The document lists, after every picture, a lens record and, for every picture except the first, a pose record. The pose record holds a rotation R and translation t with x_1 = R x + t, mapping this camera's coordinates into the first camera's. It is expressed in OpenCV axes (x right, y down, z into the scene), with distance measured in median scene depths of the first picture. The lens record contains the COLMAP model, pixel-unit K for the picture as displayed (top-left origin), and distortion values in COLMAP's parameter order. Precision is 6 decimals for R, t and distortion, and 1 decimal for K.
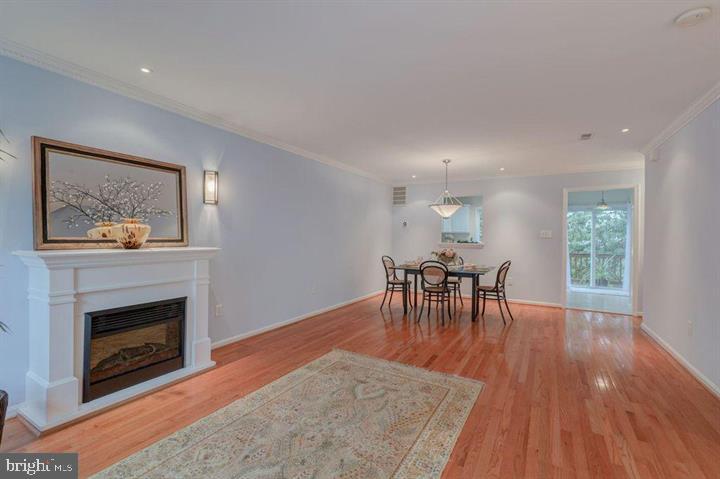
lens RADIAL K [[323.7, 0, 358.1], [0, 323.7, 237.4], [0, 0, 1]] dist [-0.001572, -0.000635]
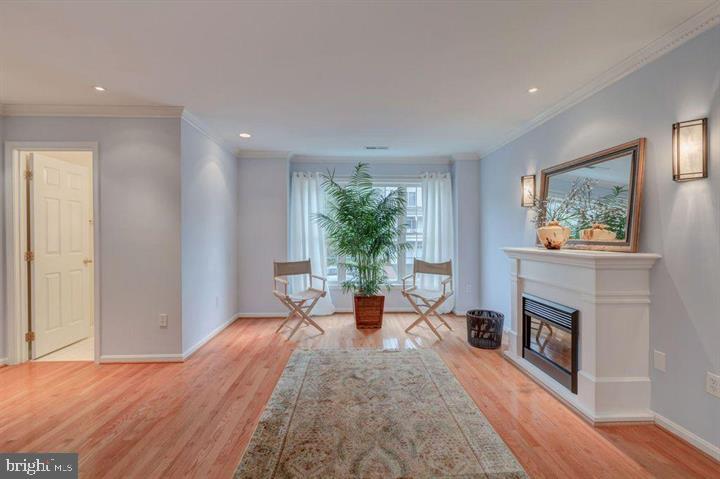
lens RADIAL K [[323.7, 0, 358.7], [0, 323.7, 238.7], [0, 0, 1]] dist [-0.001572, -0.000635]
pose [[-0.849416, -0.003776, -0.527710, 0.426750], [-0.010553, 0.999896, 0.009833, -0.004119], [0.527618, 0.013922, -0.849368, 1.555139]]
